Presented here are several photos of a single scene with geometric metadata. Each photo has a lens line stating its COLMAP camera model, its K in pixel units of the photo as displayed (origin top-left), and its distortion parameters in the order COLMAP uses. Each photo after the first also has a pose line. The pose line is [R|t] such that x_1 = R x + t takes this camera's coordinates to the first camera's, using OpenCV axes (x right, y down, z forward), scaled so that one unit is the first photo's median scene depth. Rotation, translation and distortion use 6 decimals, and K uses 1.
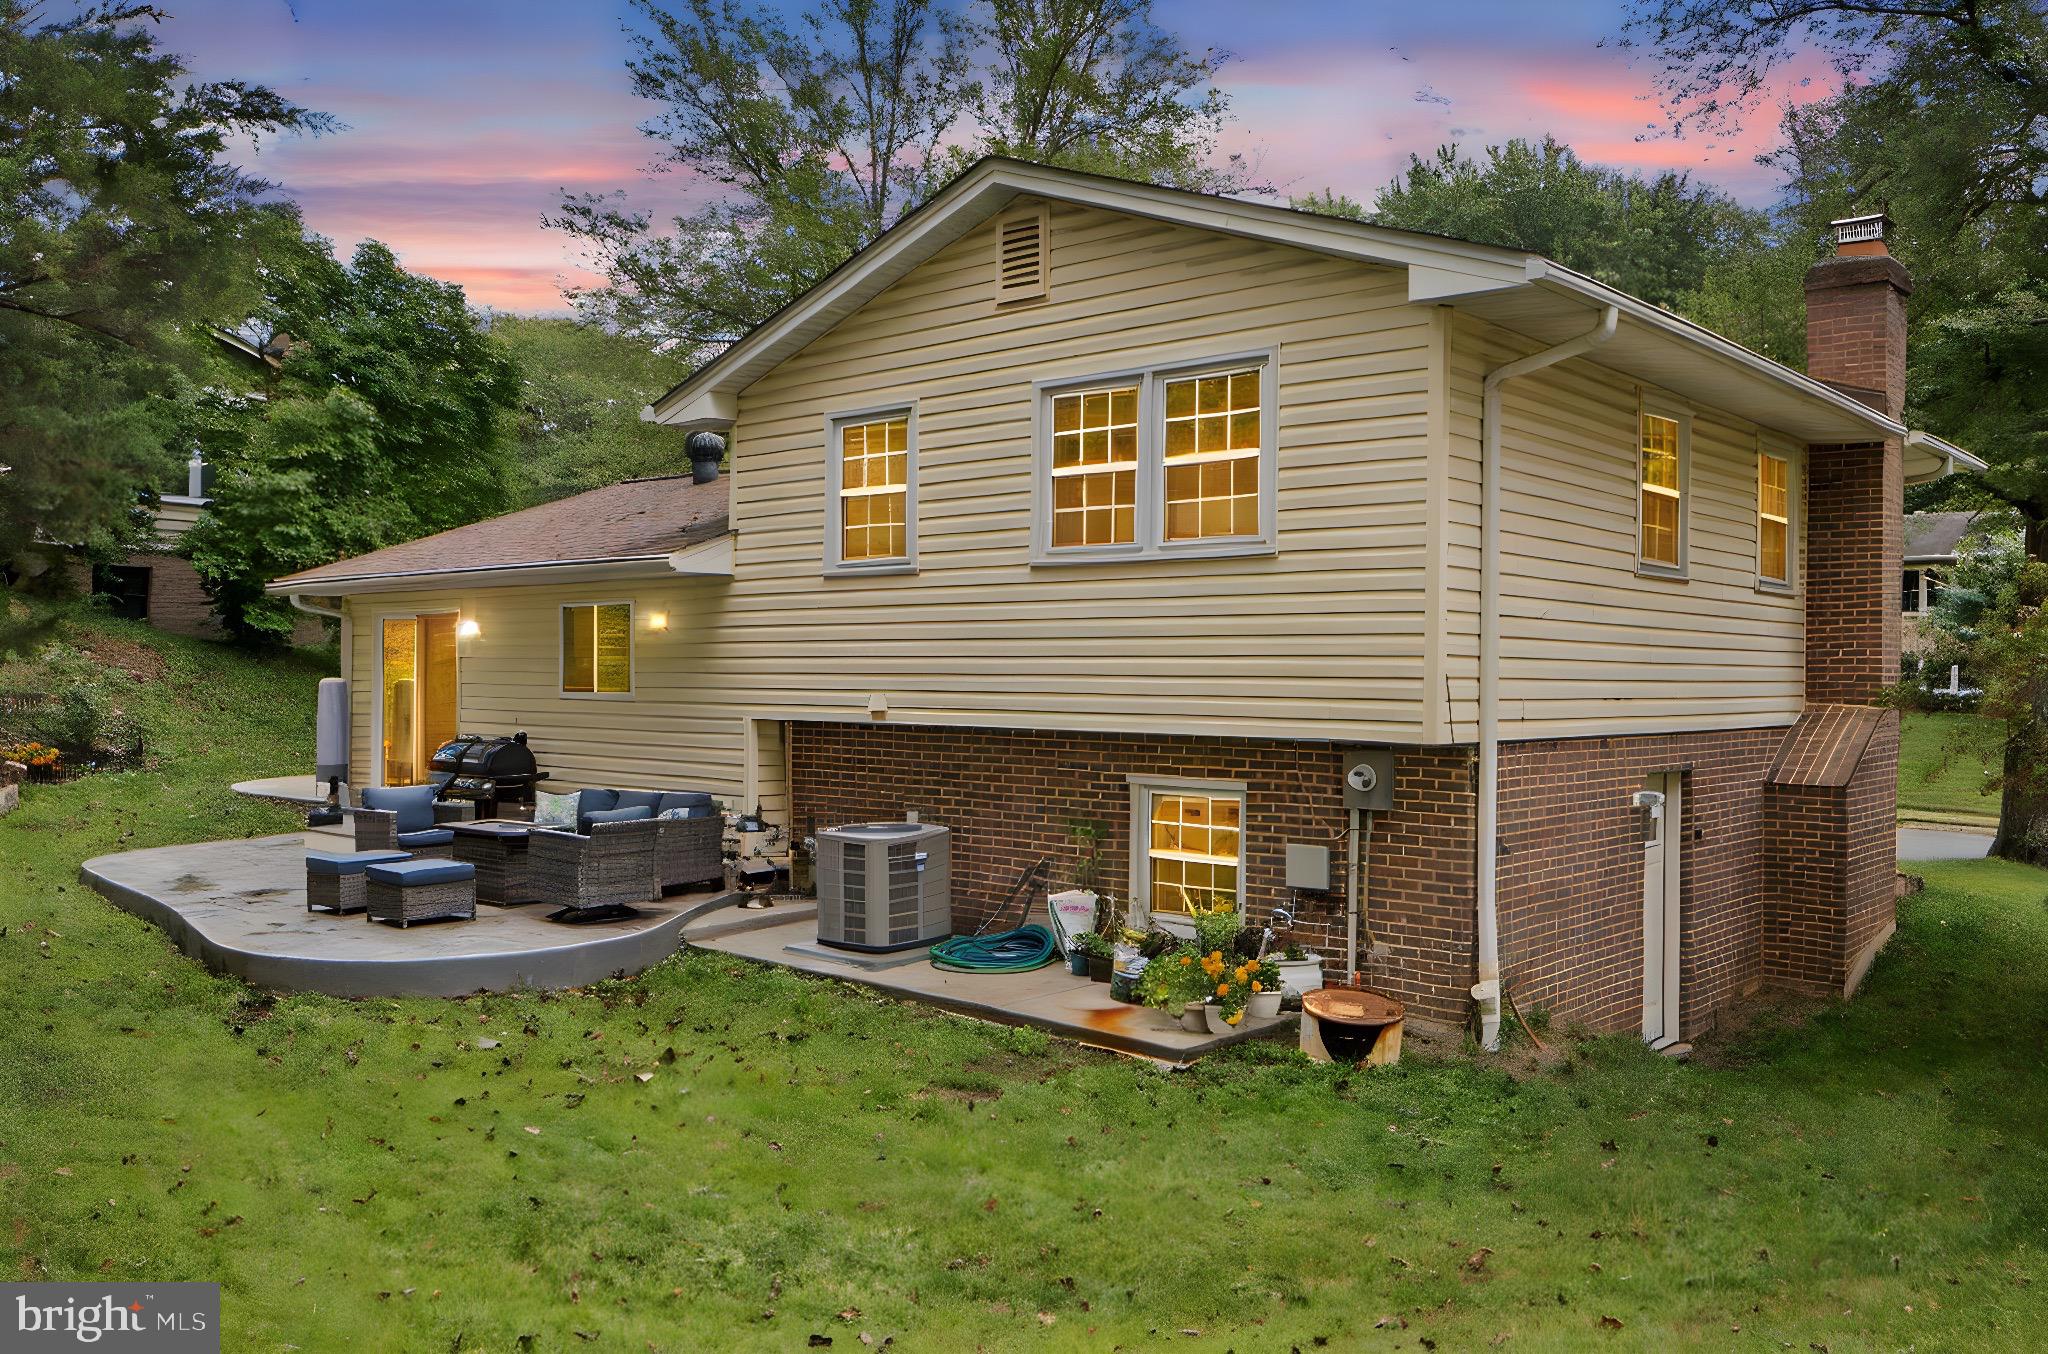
lens RADIAL K [[1704.6, 0, 1017.2], [0, 1704.6, 685.2], [0, 0, 1]] dist [0.014586, 0.003008]
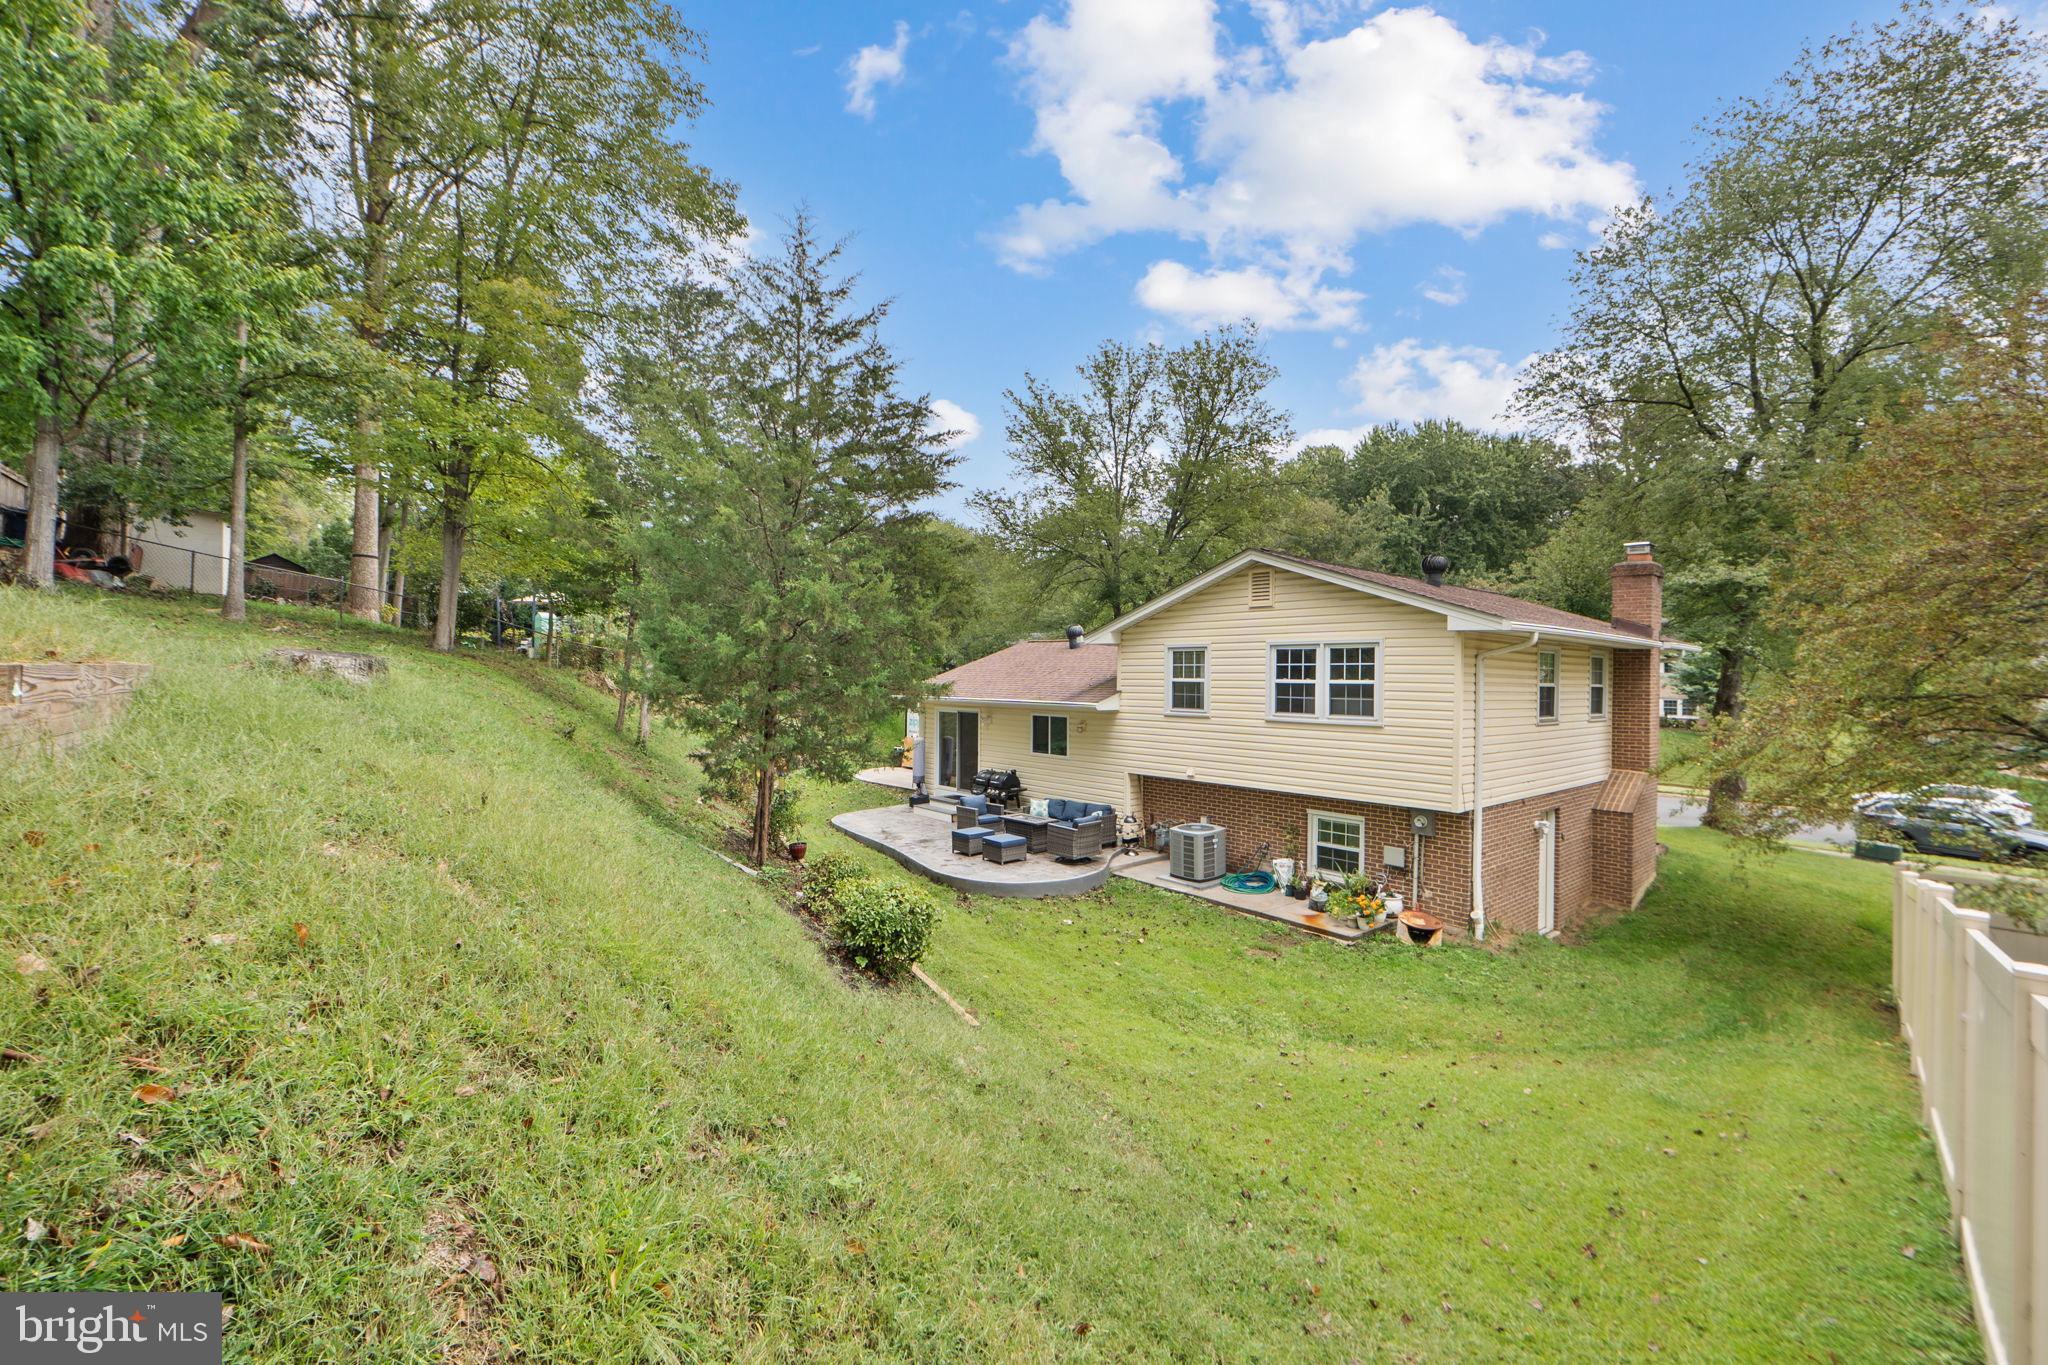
lens RADIAL K [[896.6, 0, 1024.0], [0, 896.6, 680.2], [0, 0, 1]] dist [-0.001140, -0.000915]
pose [[0.991606, 0.006400, -0.129136, -0.161055], [-0.007431, 0.999944, -0.007505, -0.111714], [0.129081, 0.008402, 0.991599, -0.271212]]
